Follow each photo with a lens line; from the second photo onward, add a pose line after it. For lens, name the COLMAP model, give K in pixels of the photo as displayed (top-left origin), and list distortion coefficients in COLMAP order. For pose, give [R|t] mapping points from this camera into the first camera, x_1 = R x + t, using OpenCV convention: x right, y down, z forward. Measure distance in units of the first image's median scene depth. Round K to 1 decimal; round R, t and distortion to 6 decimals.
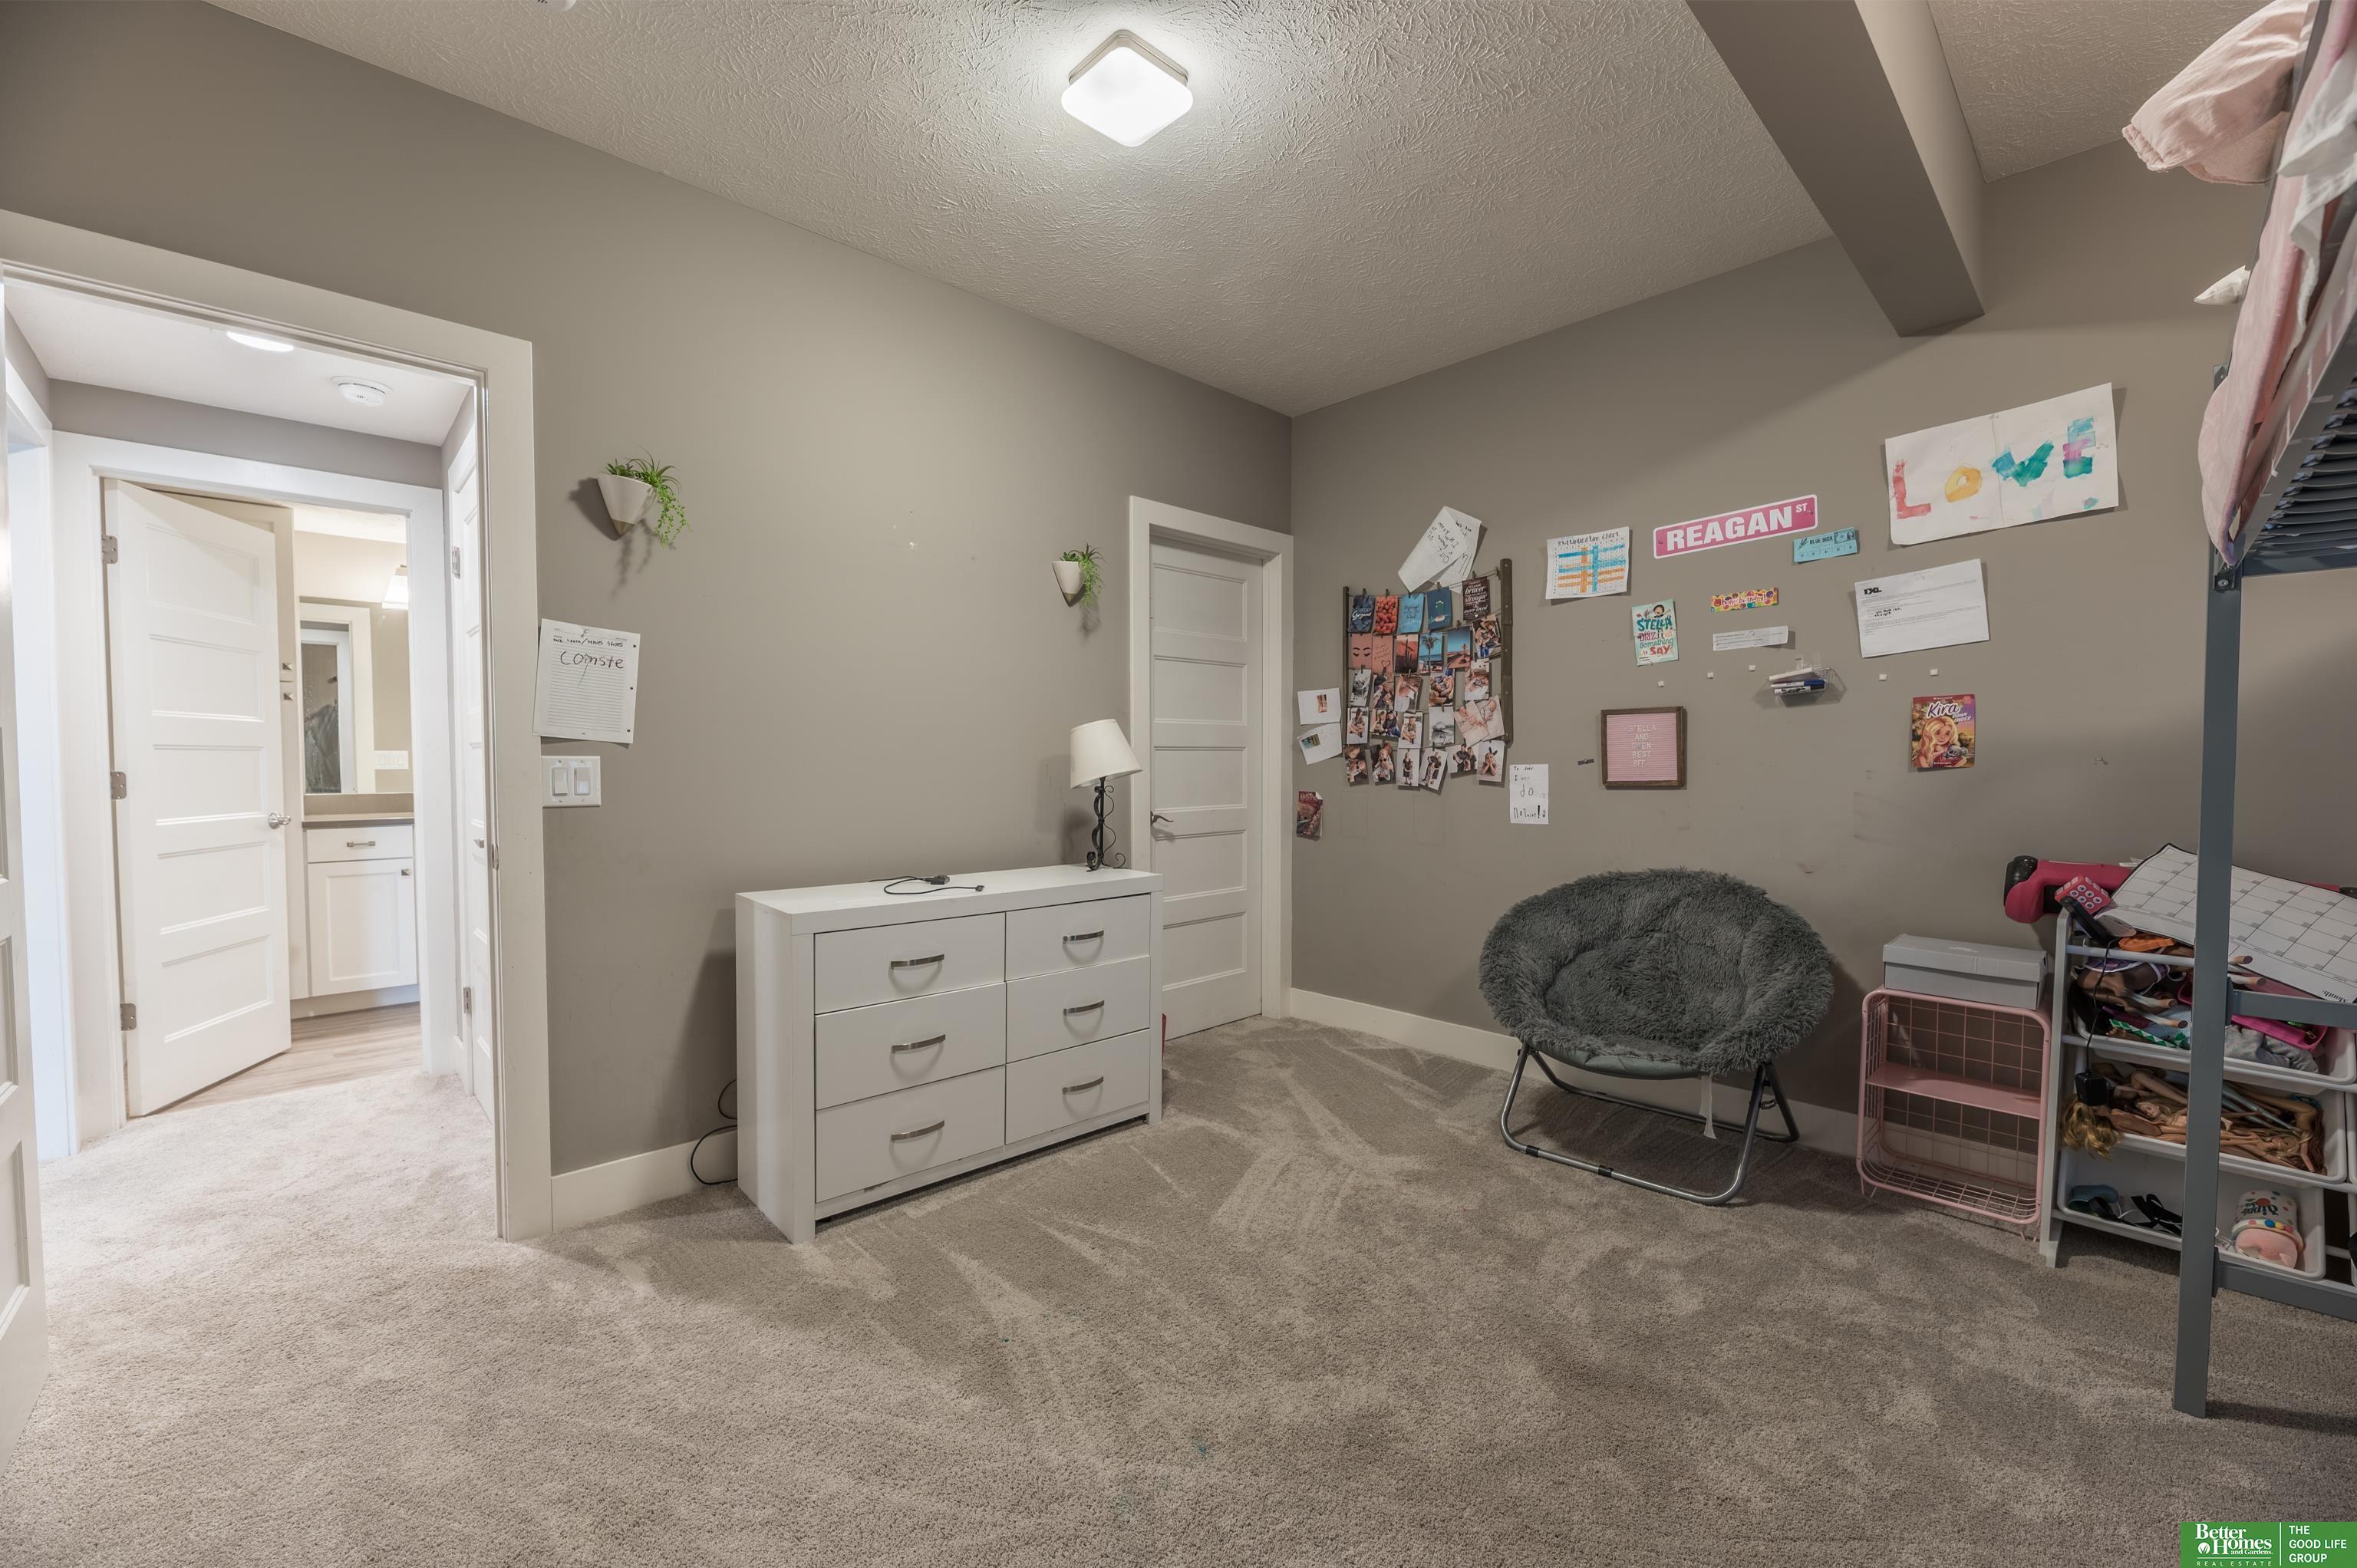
lens RADIAL K [[942.9, 0, 1180.7], [0, 942.9, 795.2], [0, 0, 1]] dist [-0.000104, -0.003524]
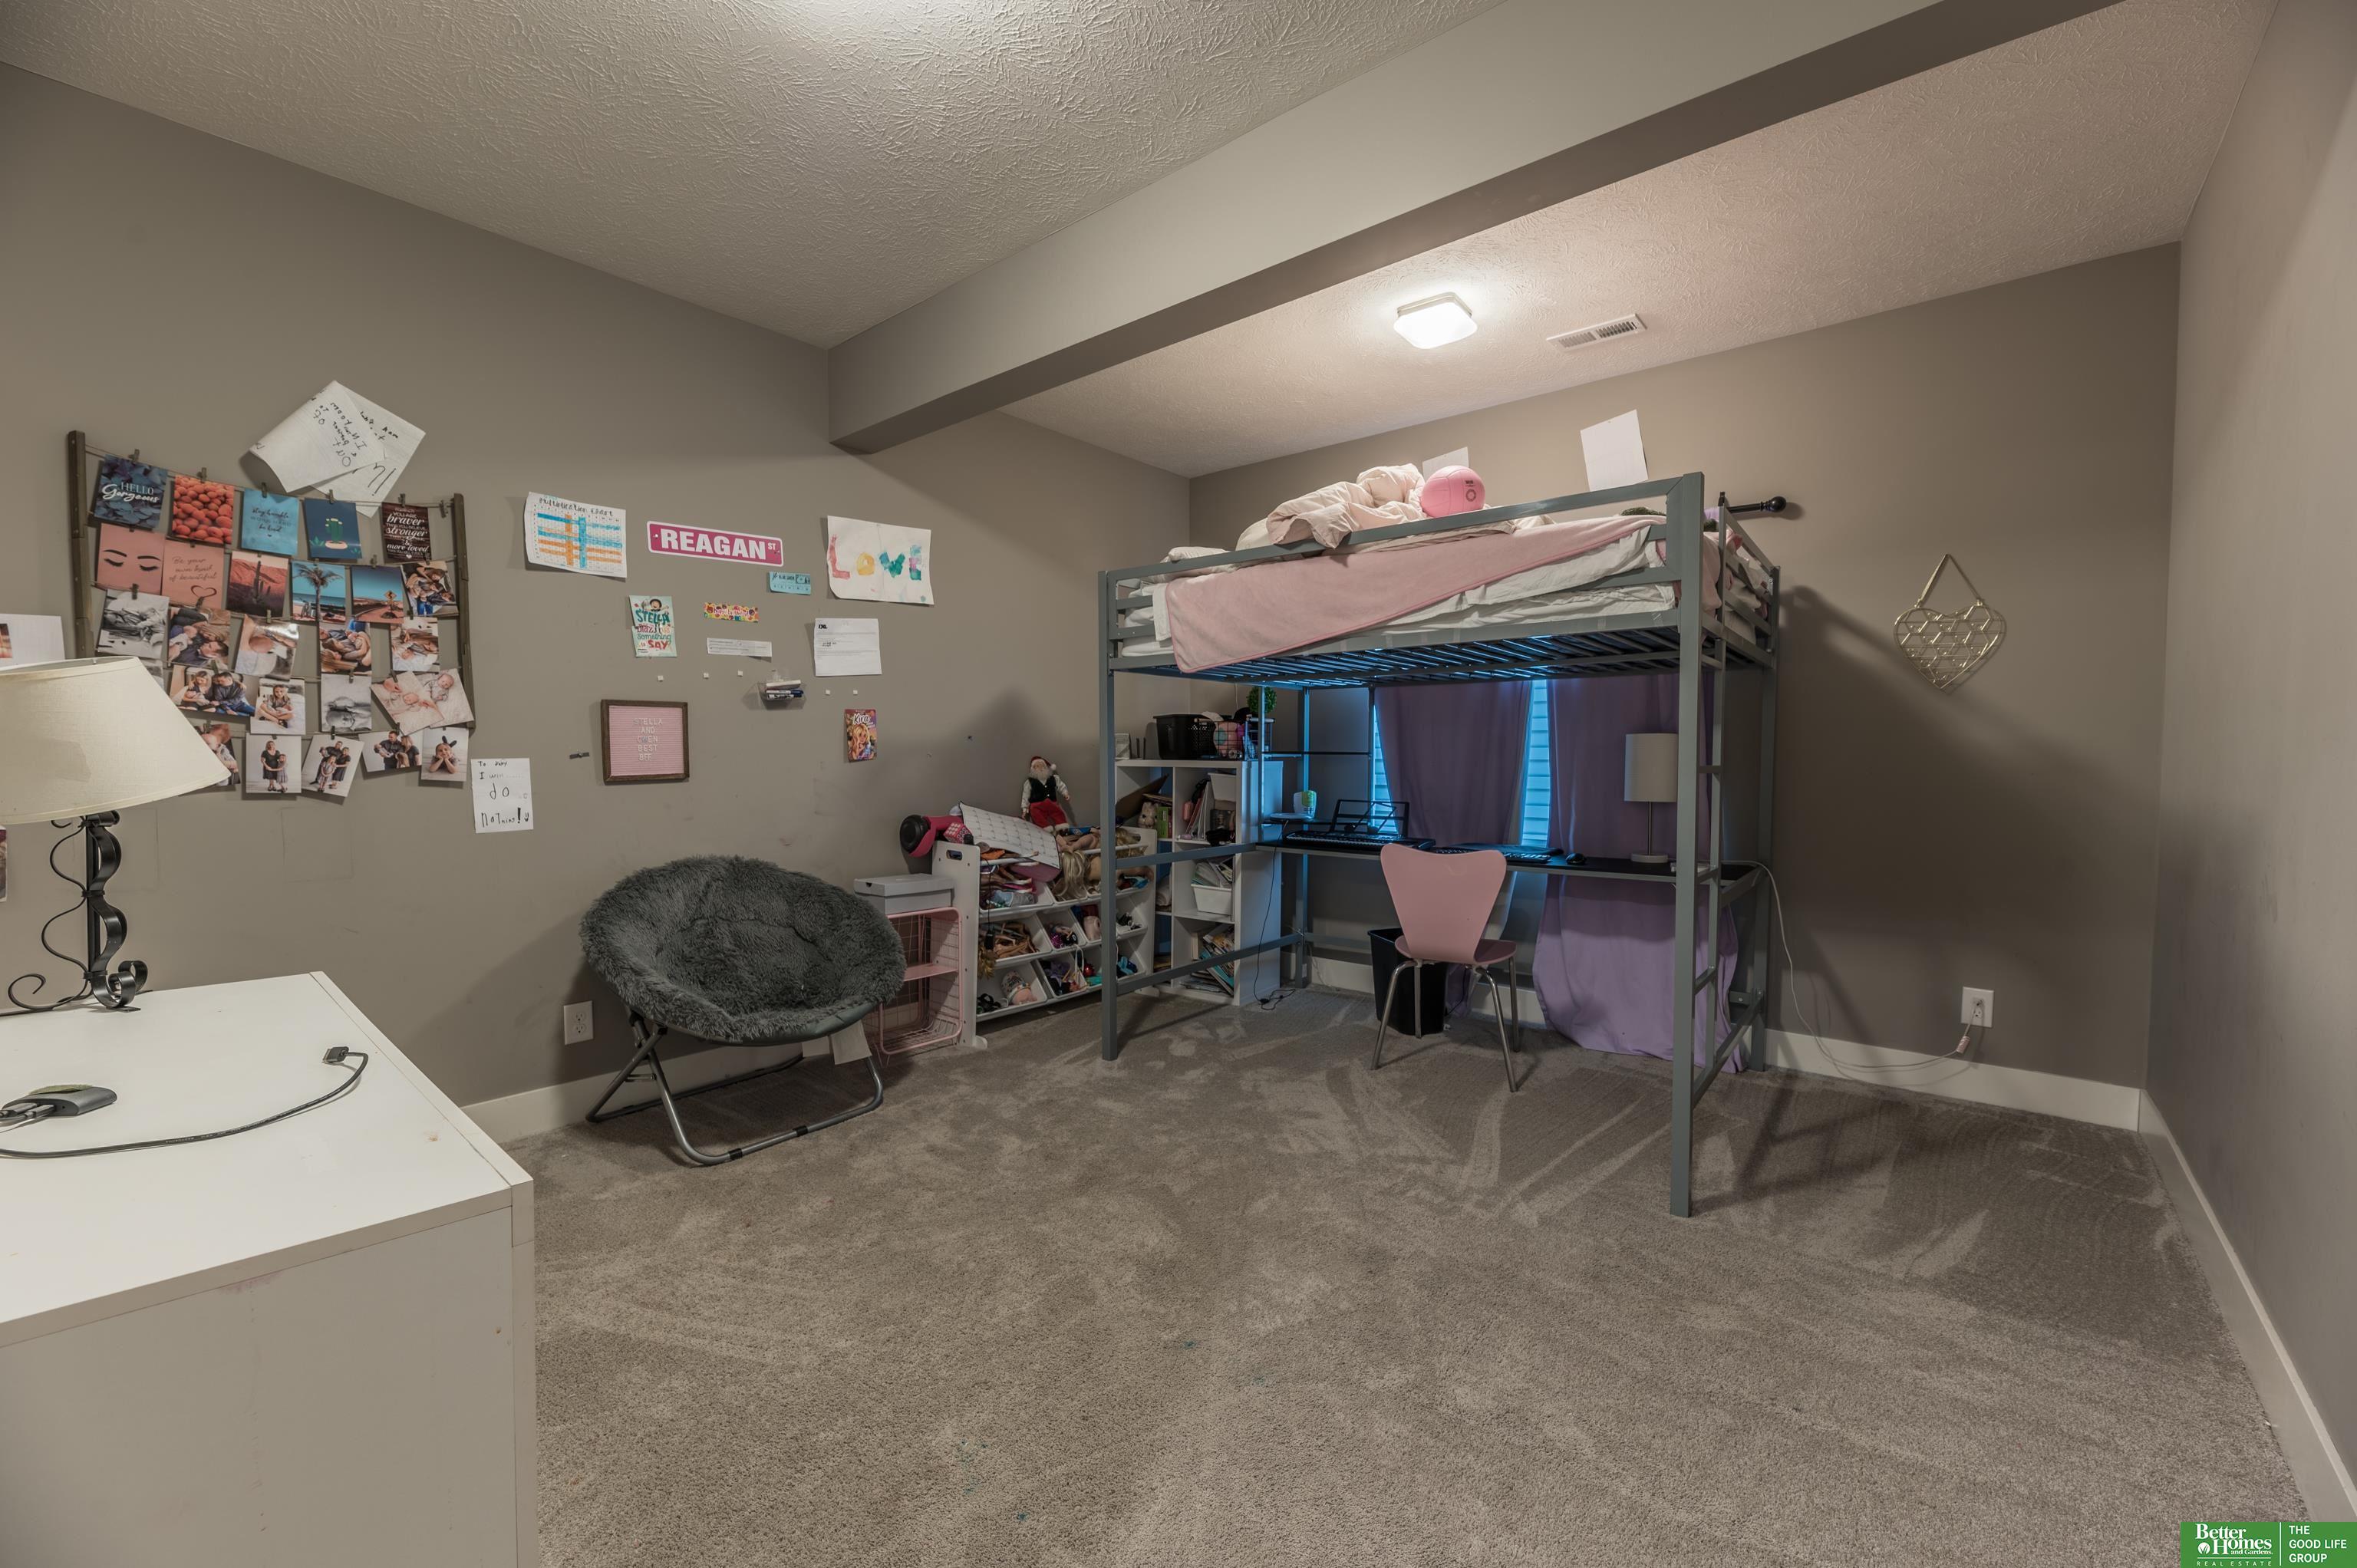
lens RADIAL K [[942.9, 0, 1180.7], [0, 942.9, 795.2], [0, 0, 1]] dist [-0.000104, -0.003524]
pose [[-0.111924, -0.040211, 0.992903, -0.498046], [0.036365, 0.998346, 0.044530, -0.015697], [-0.993051, 0.041091, -0.110277, 0.500184]]
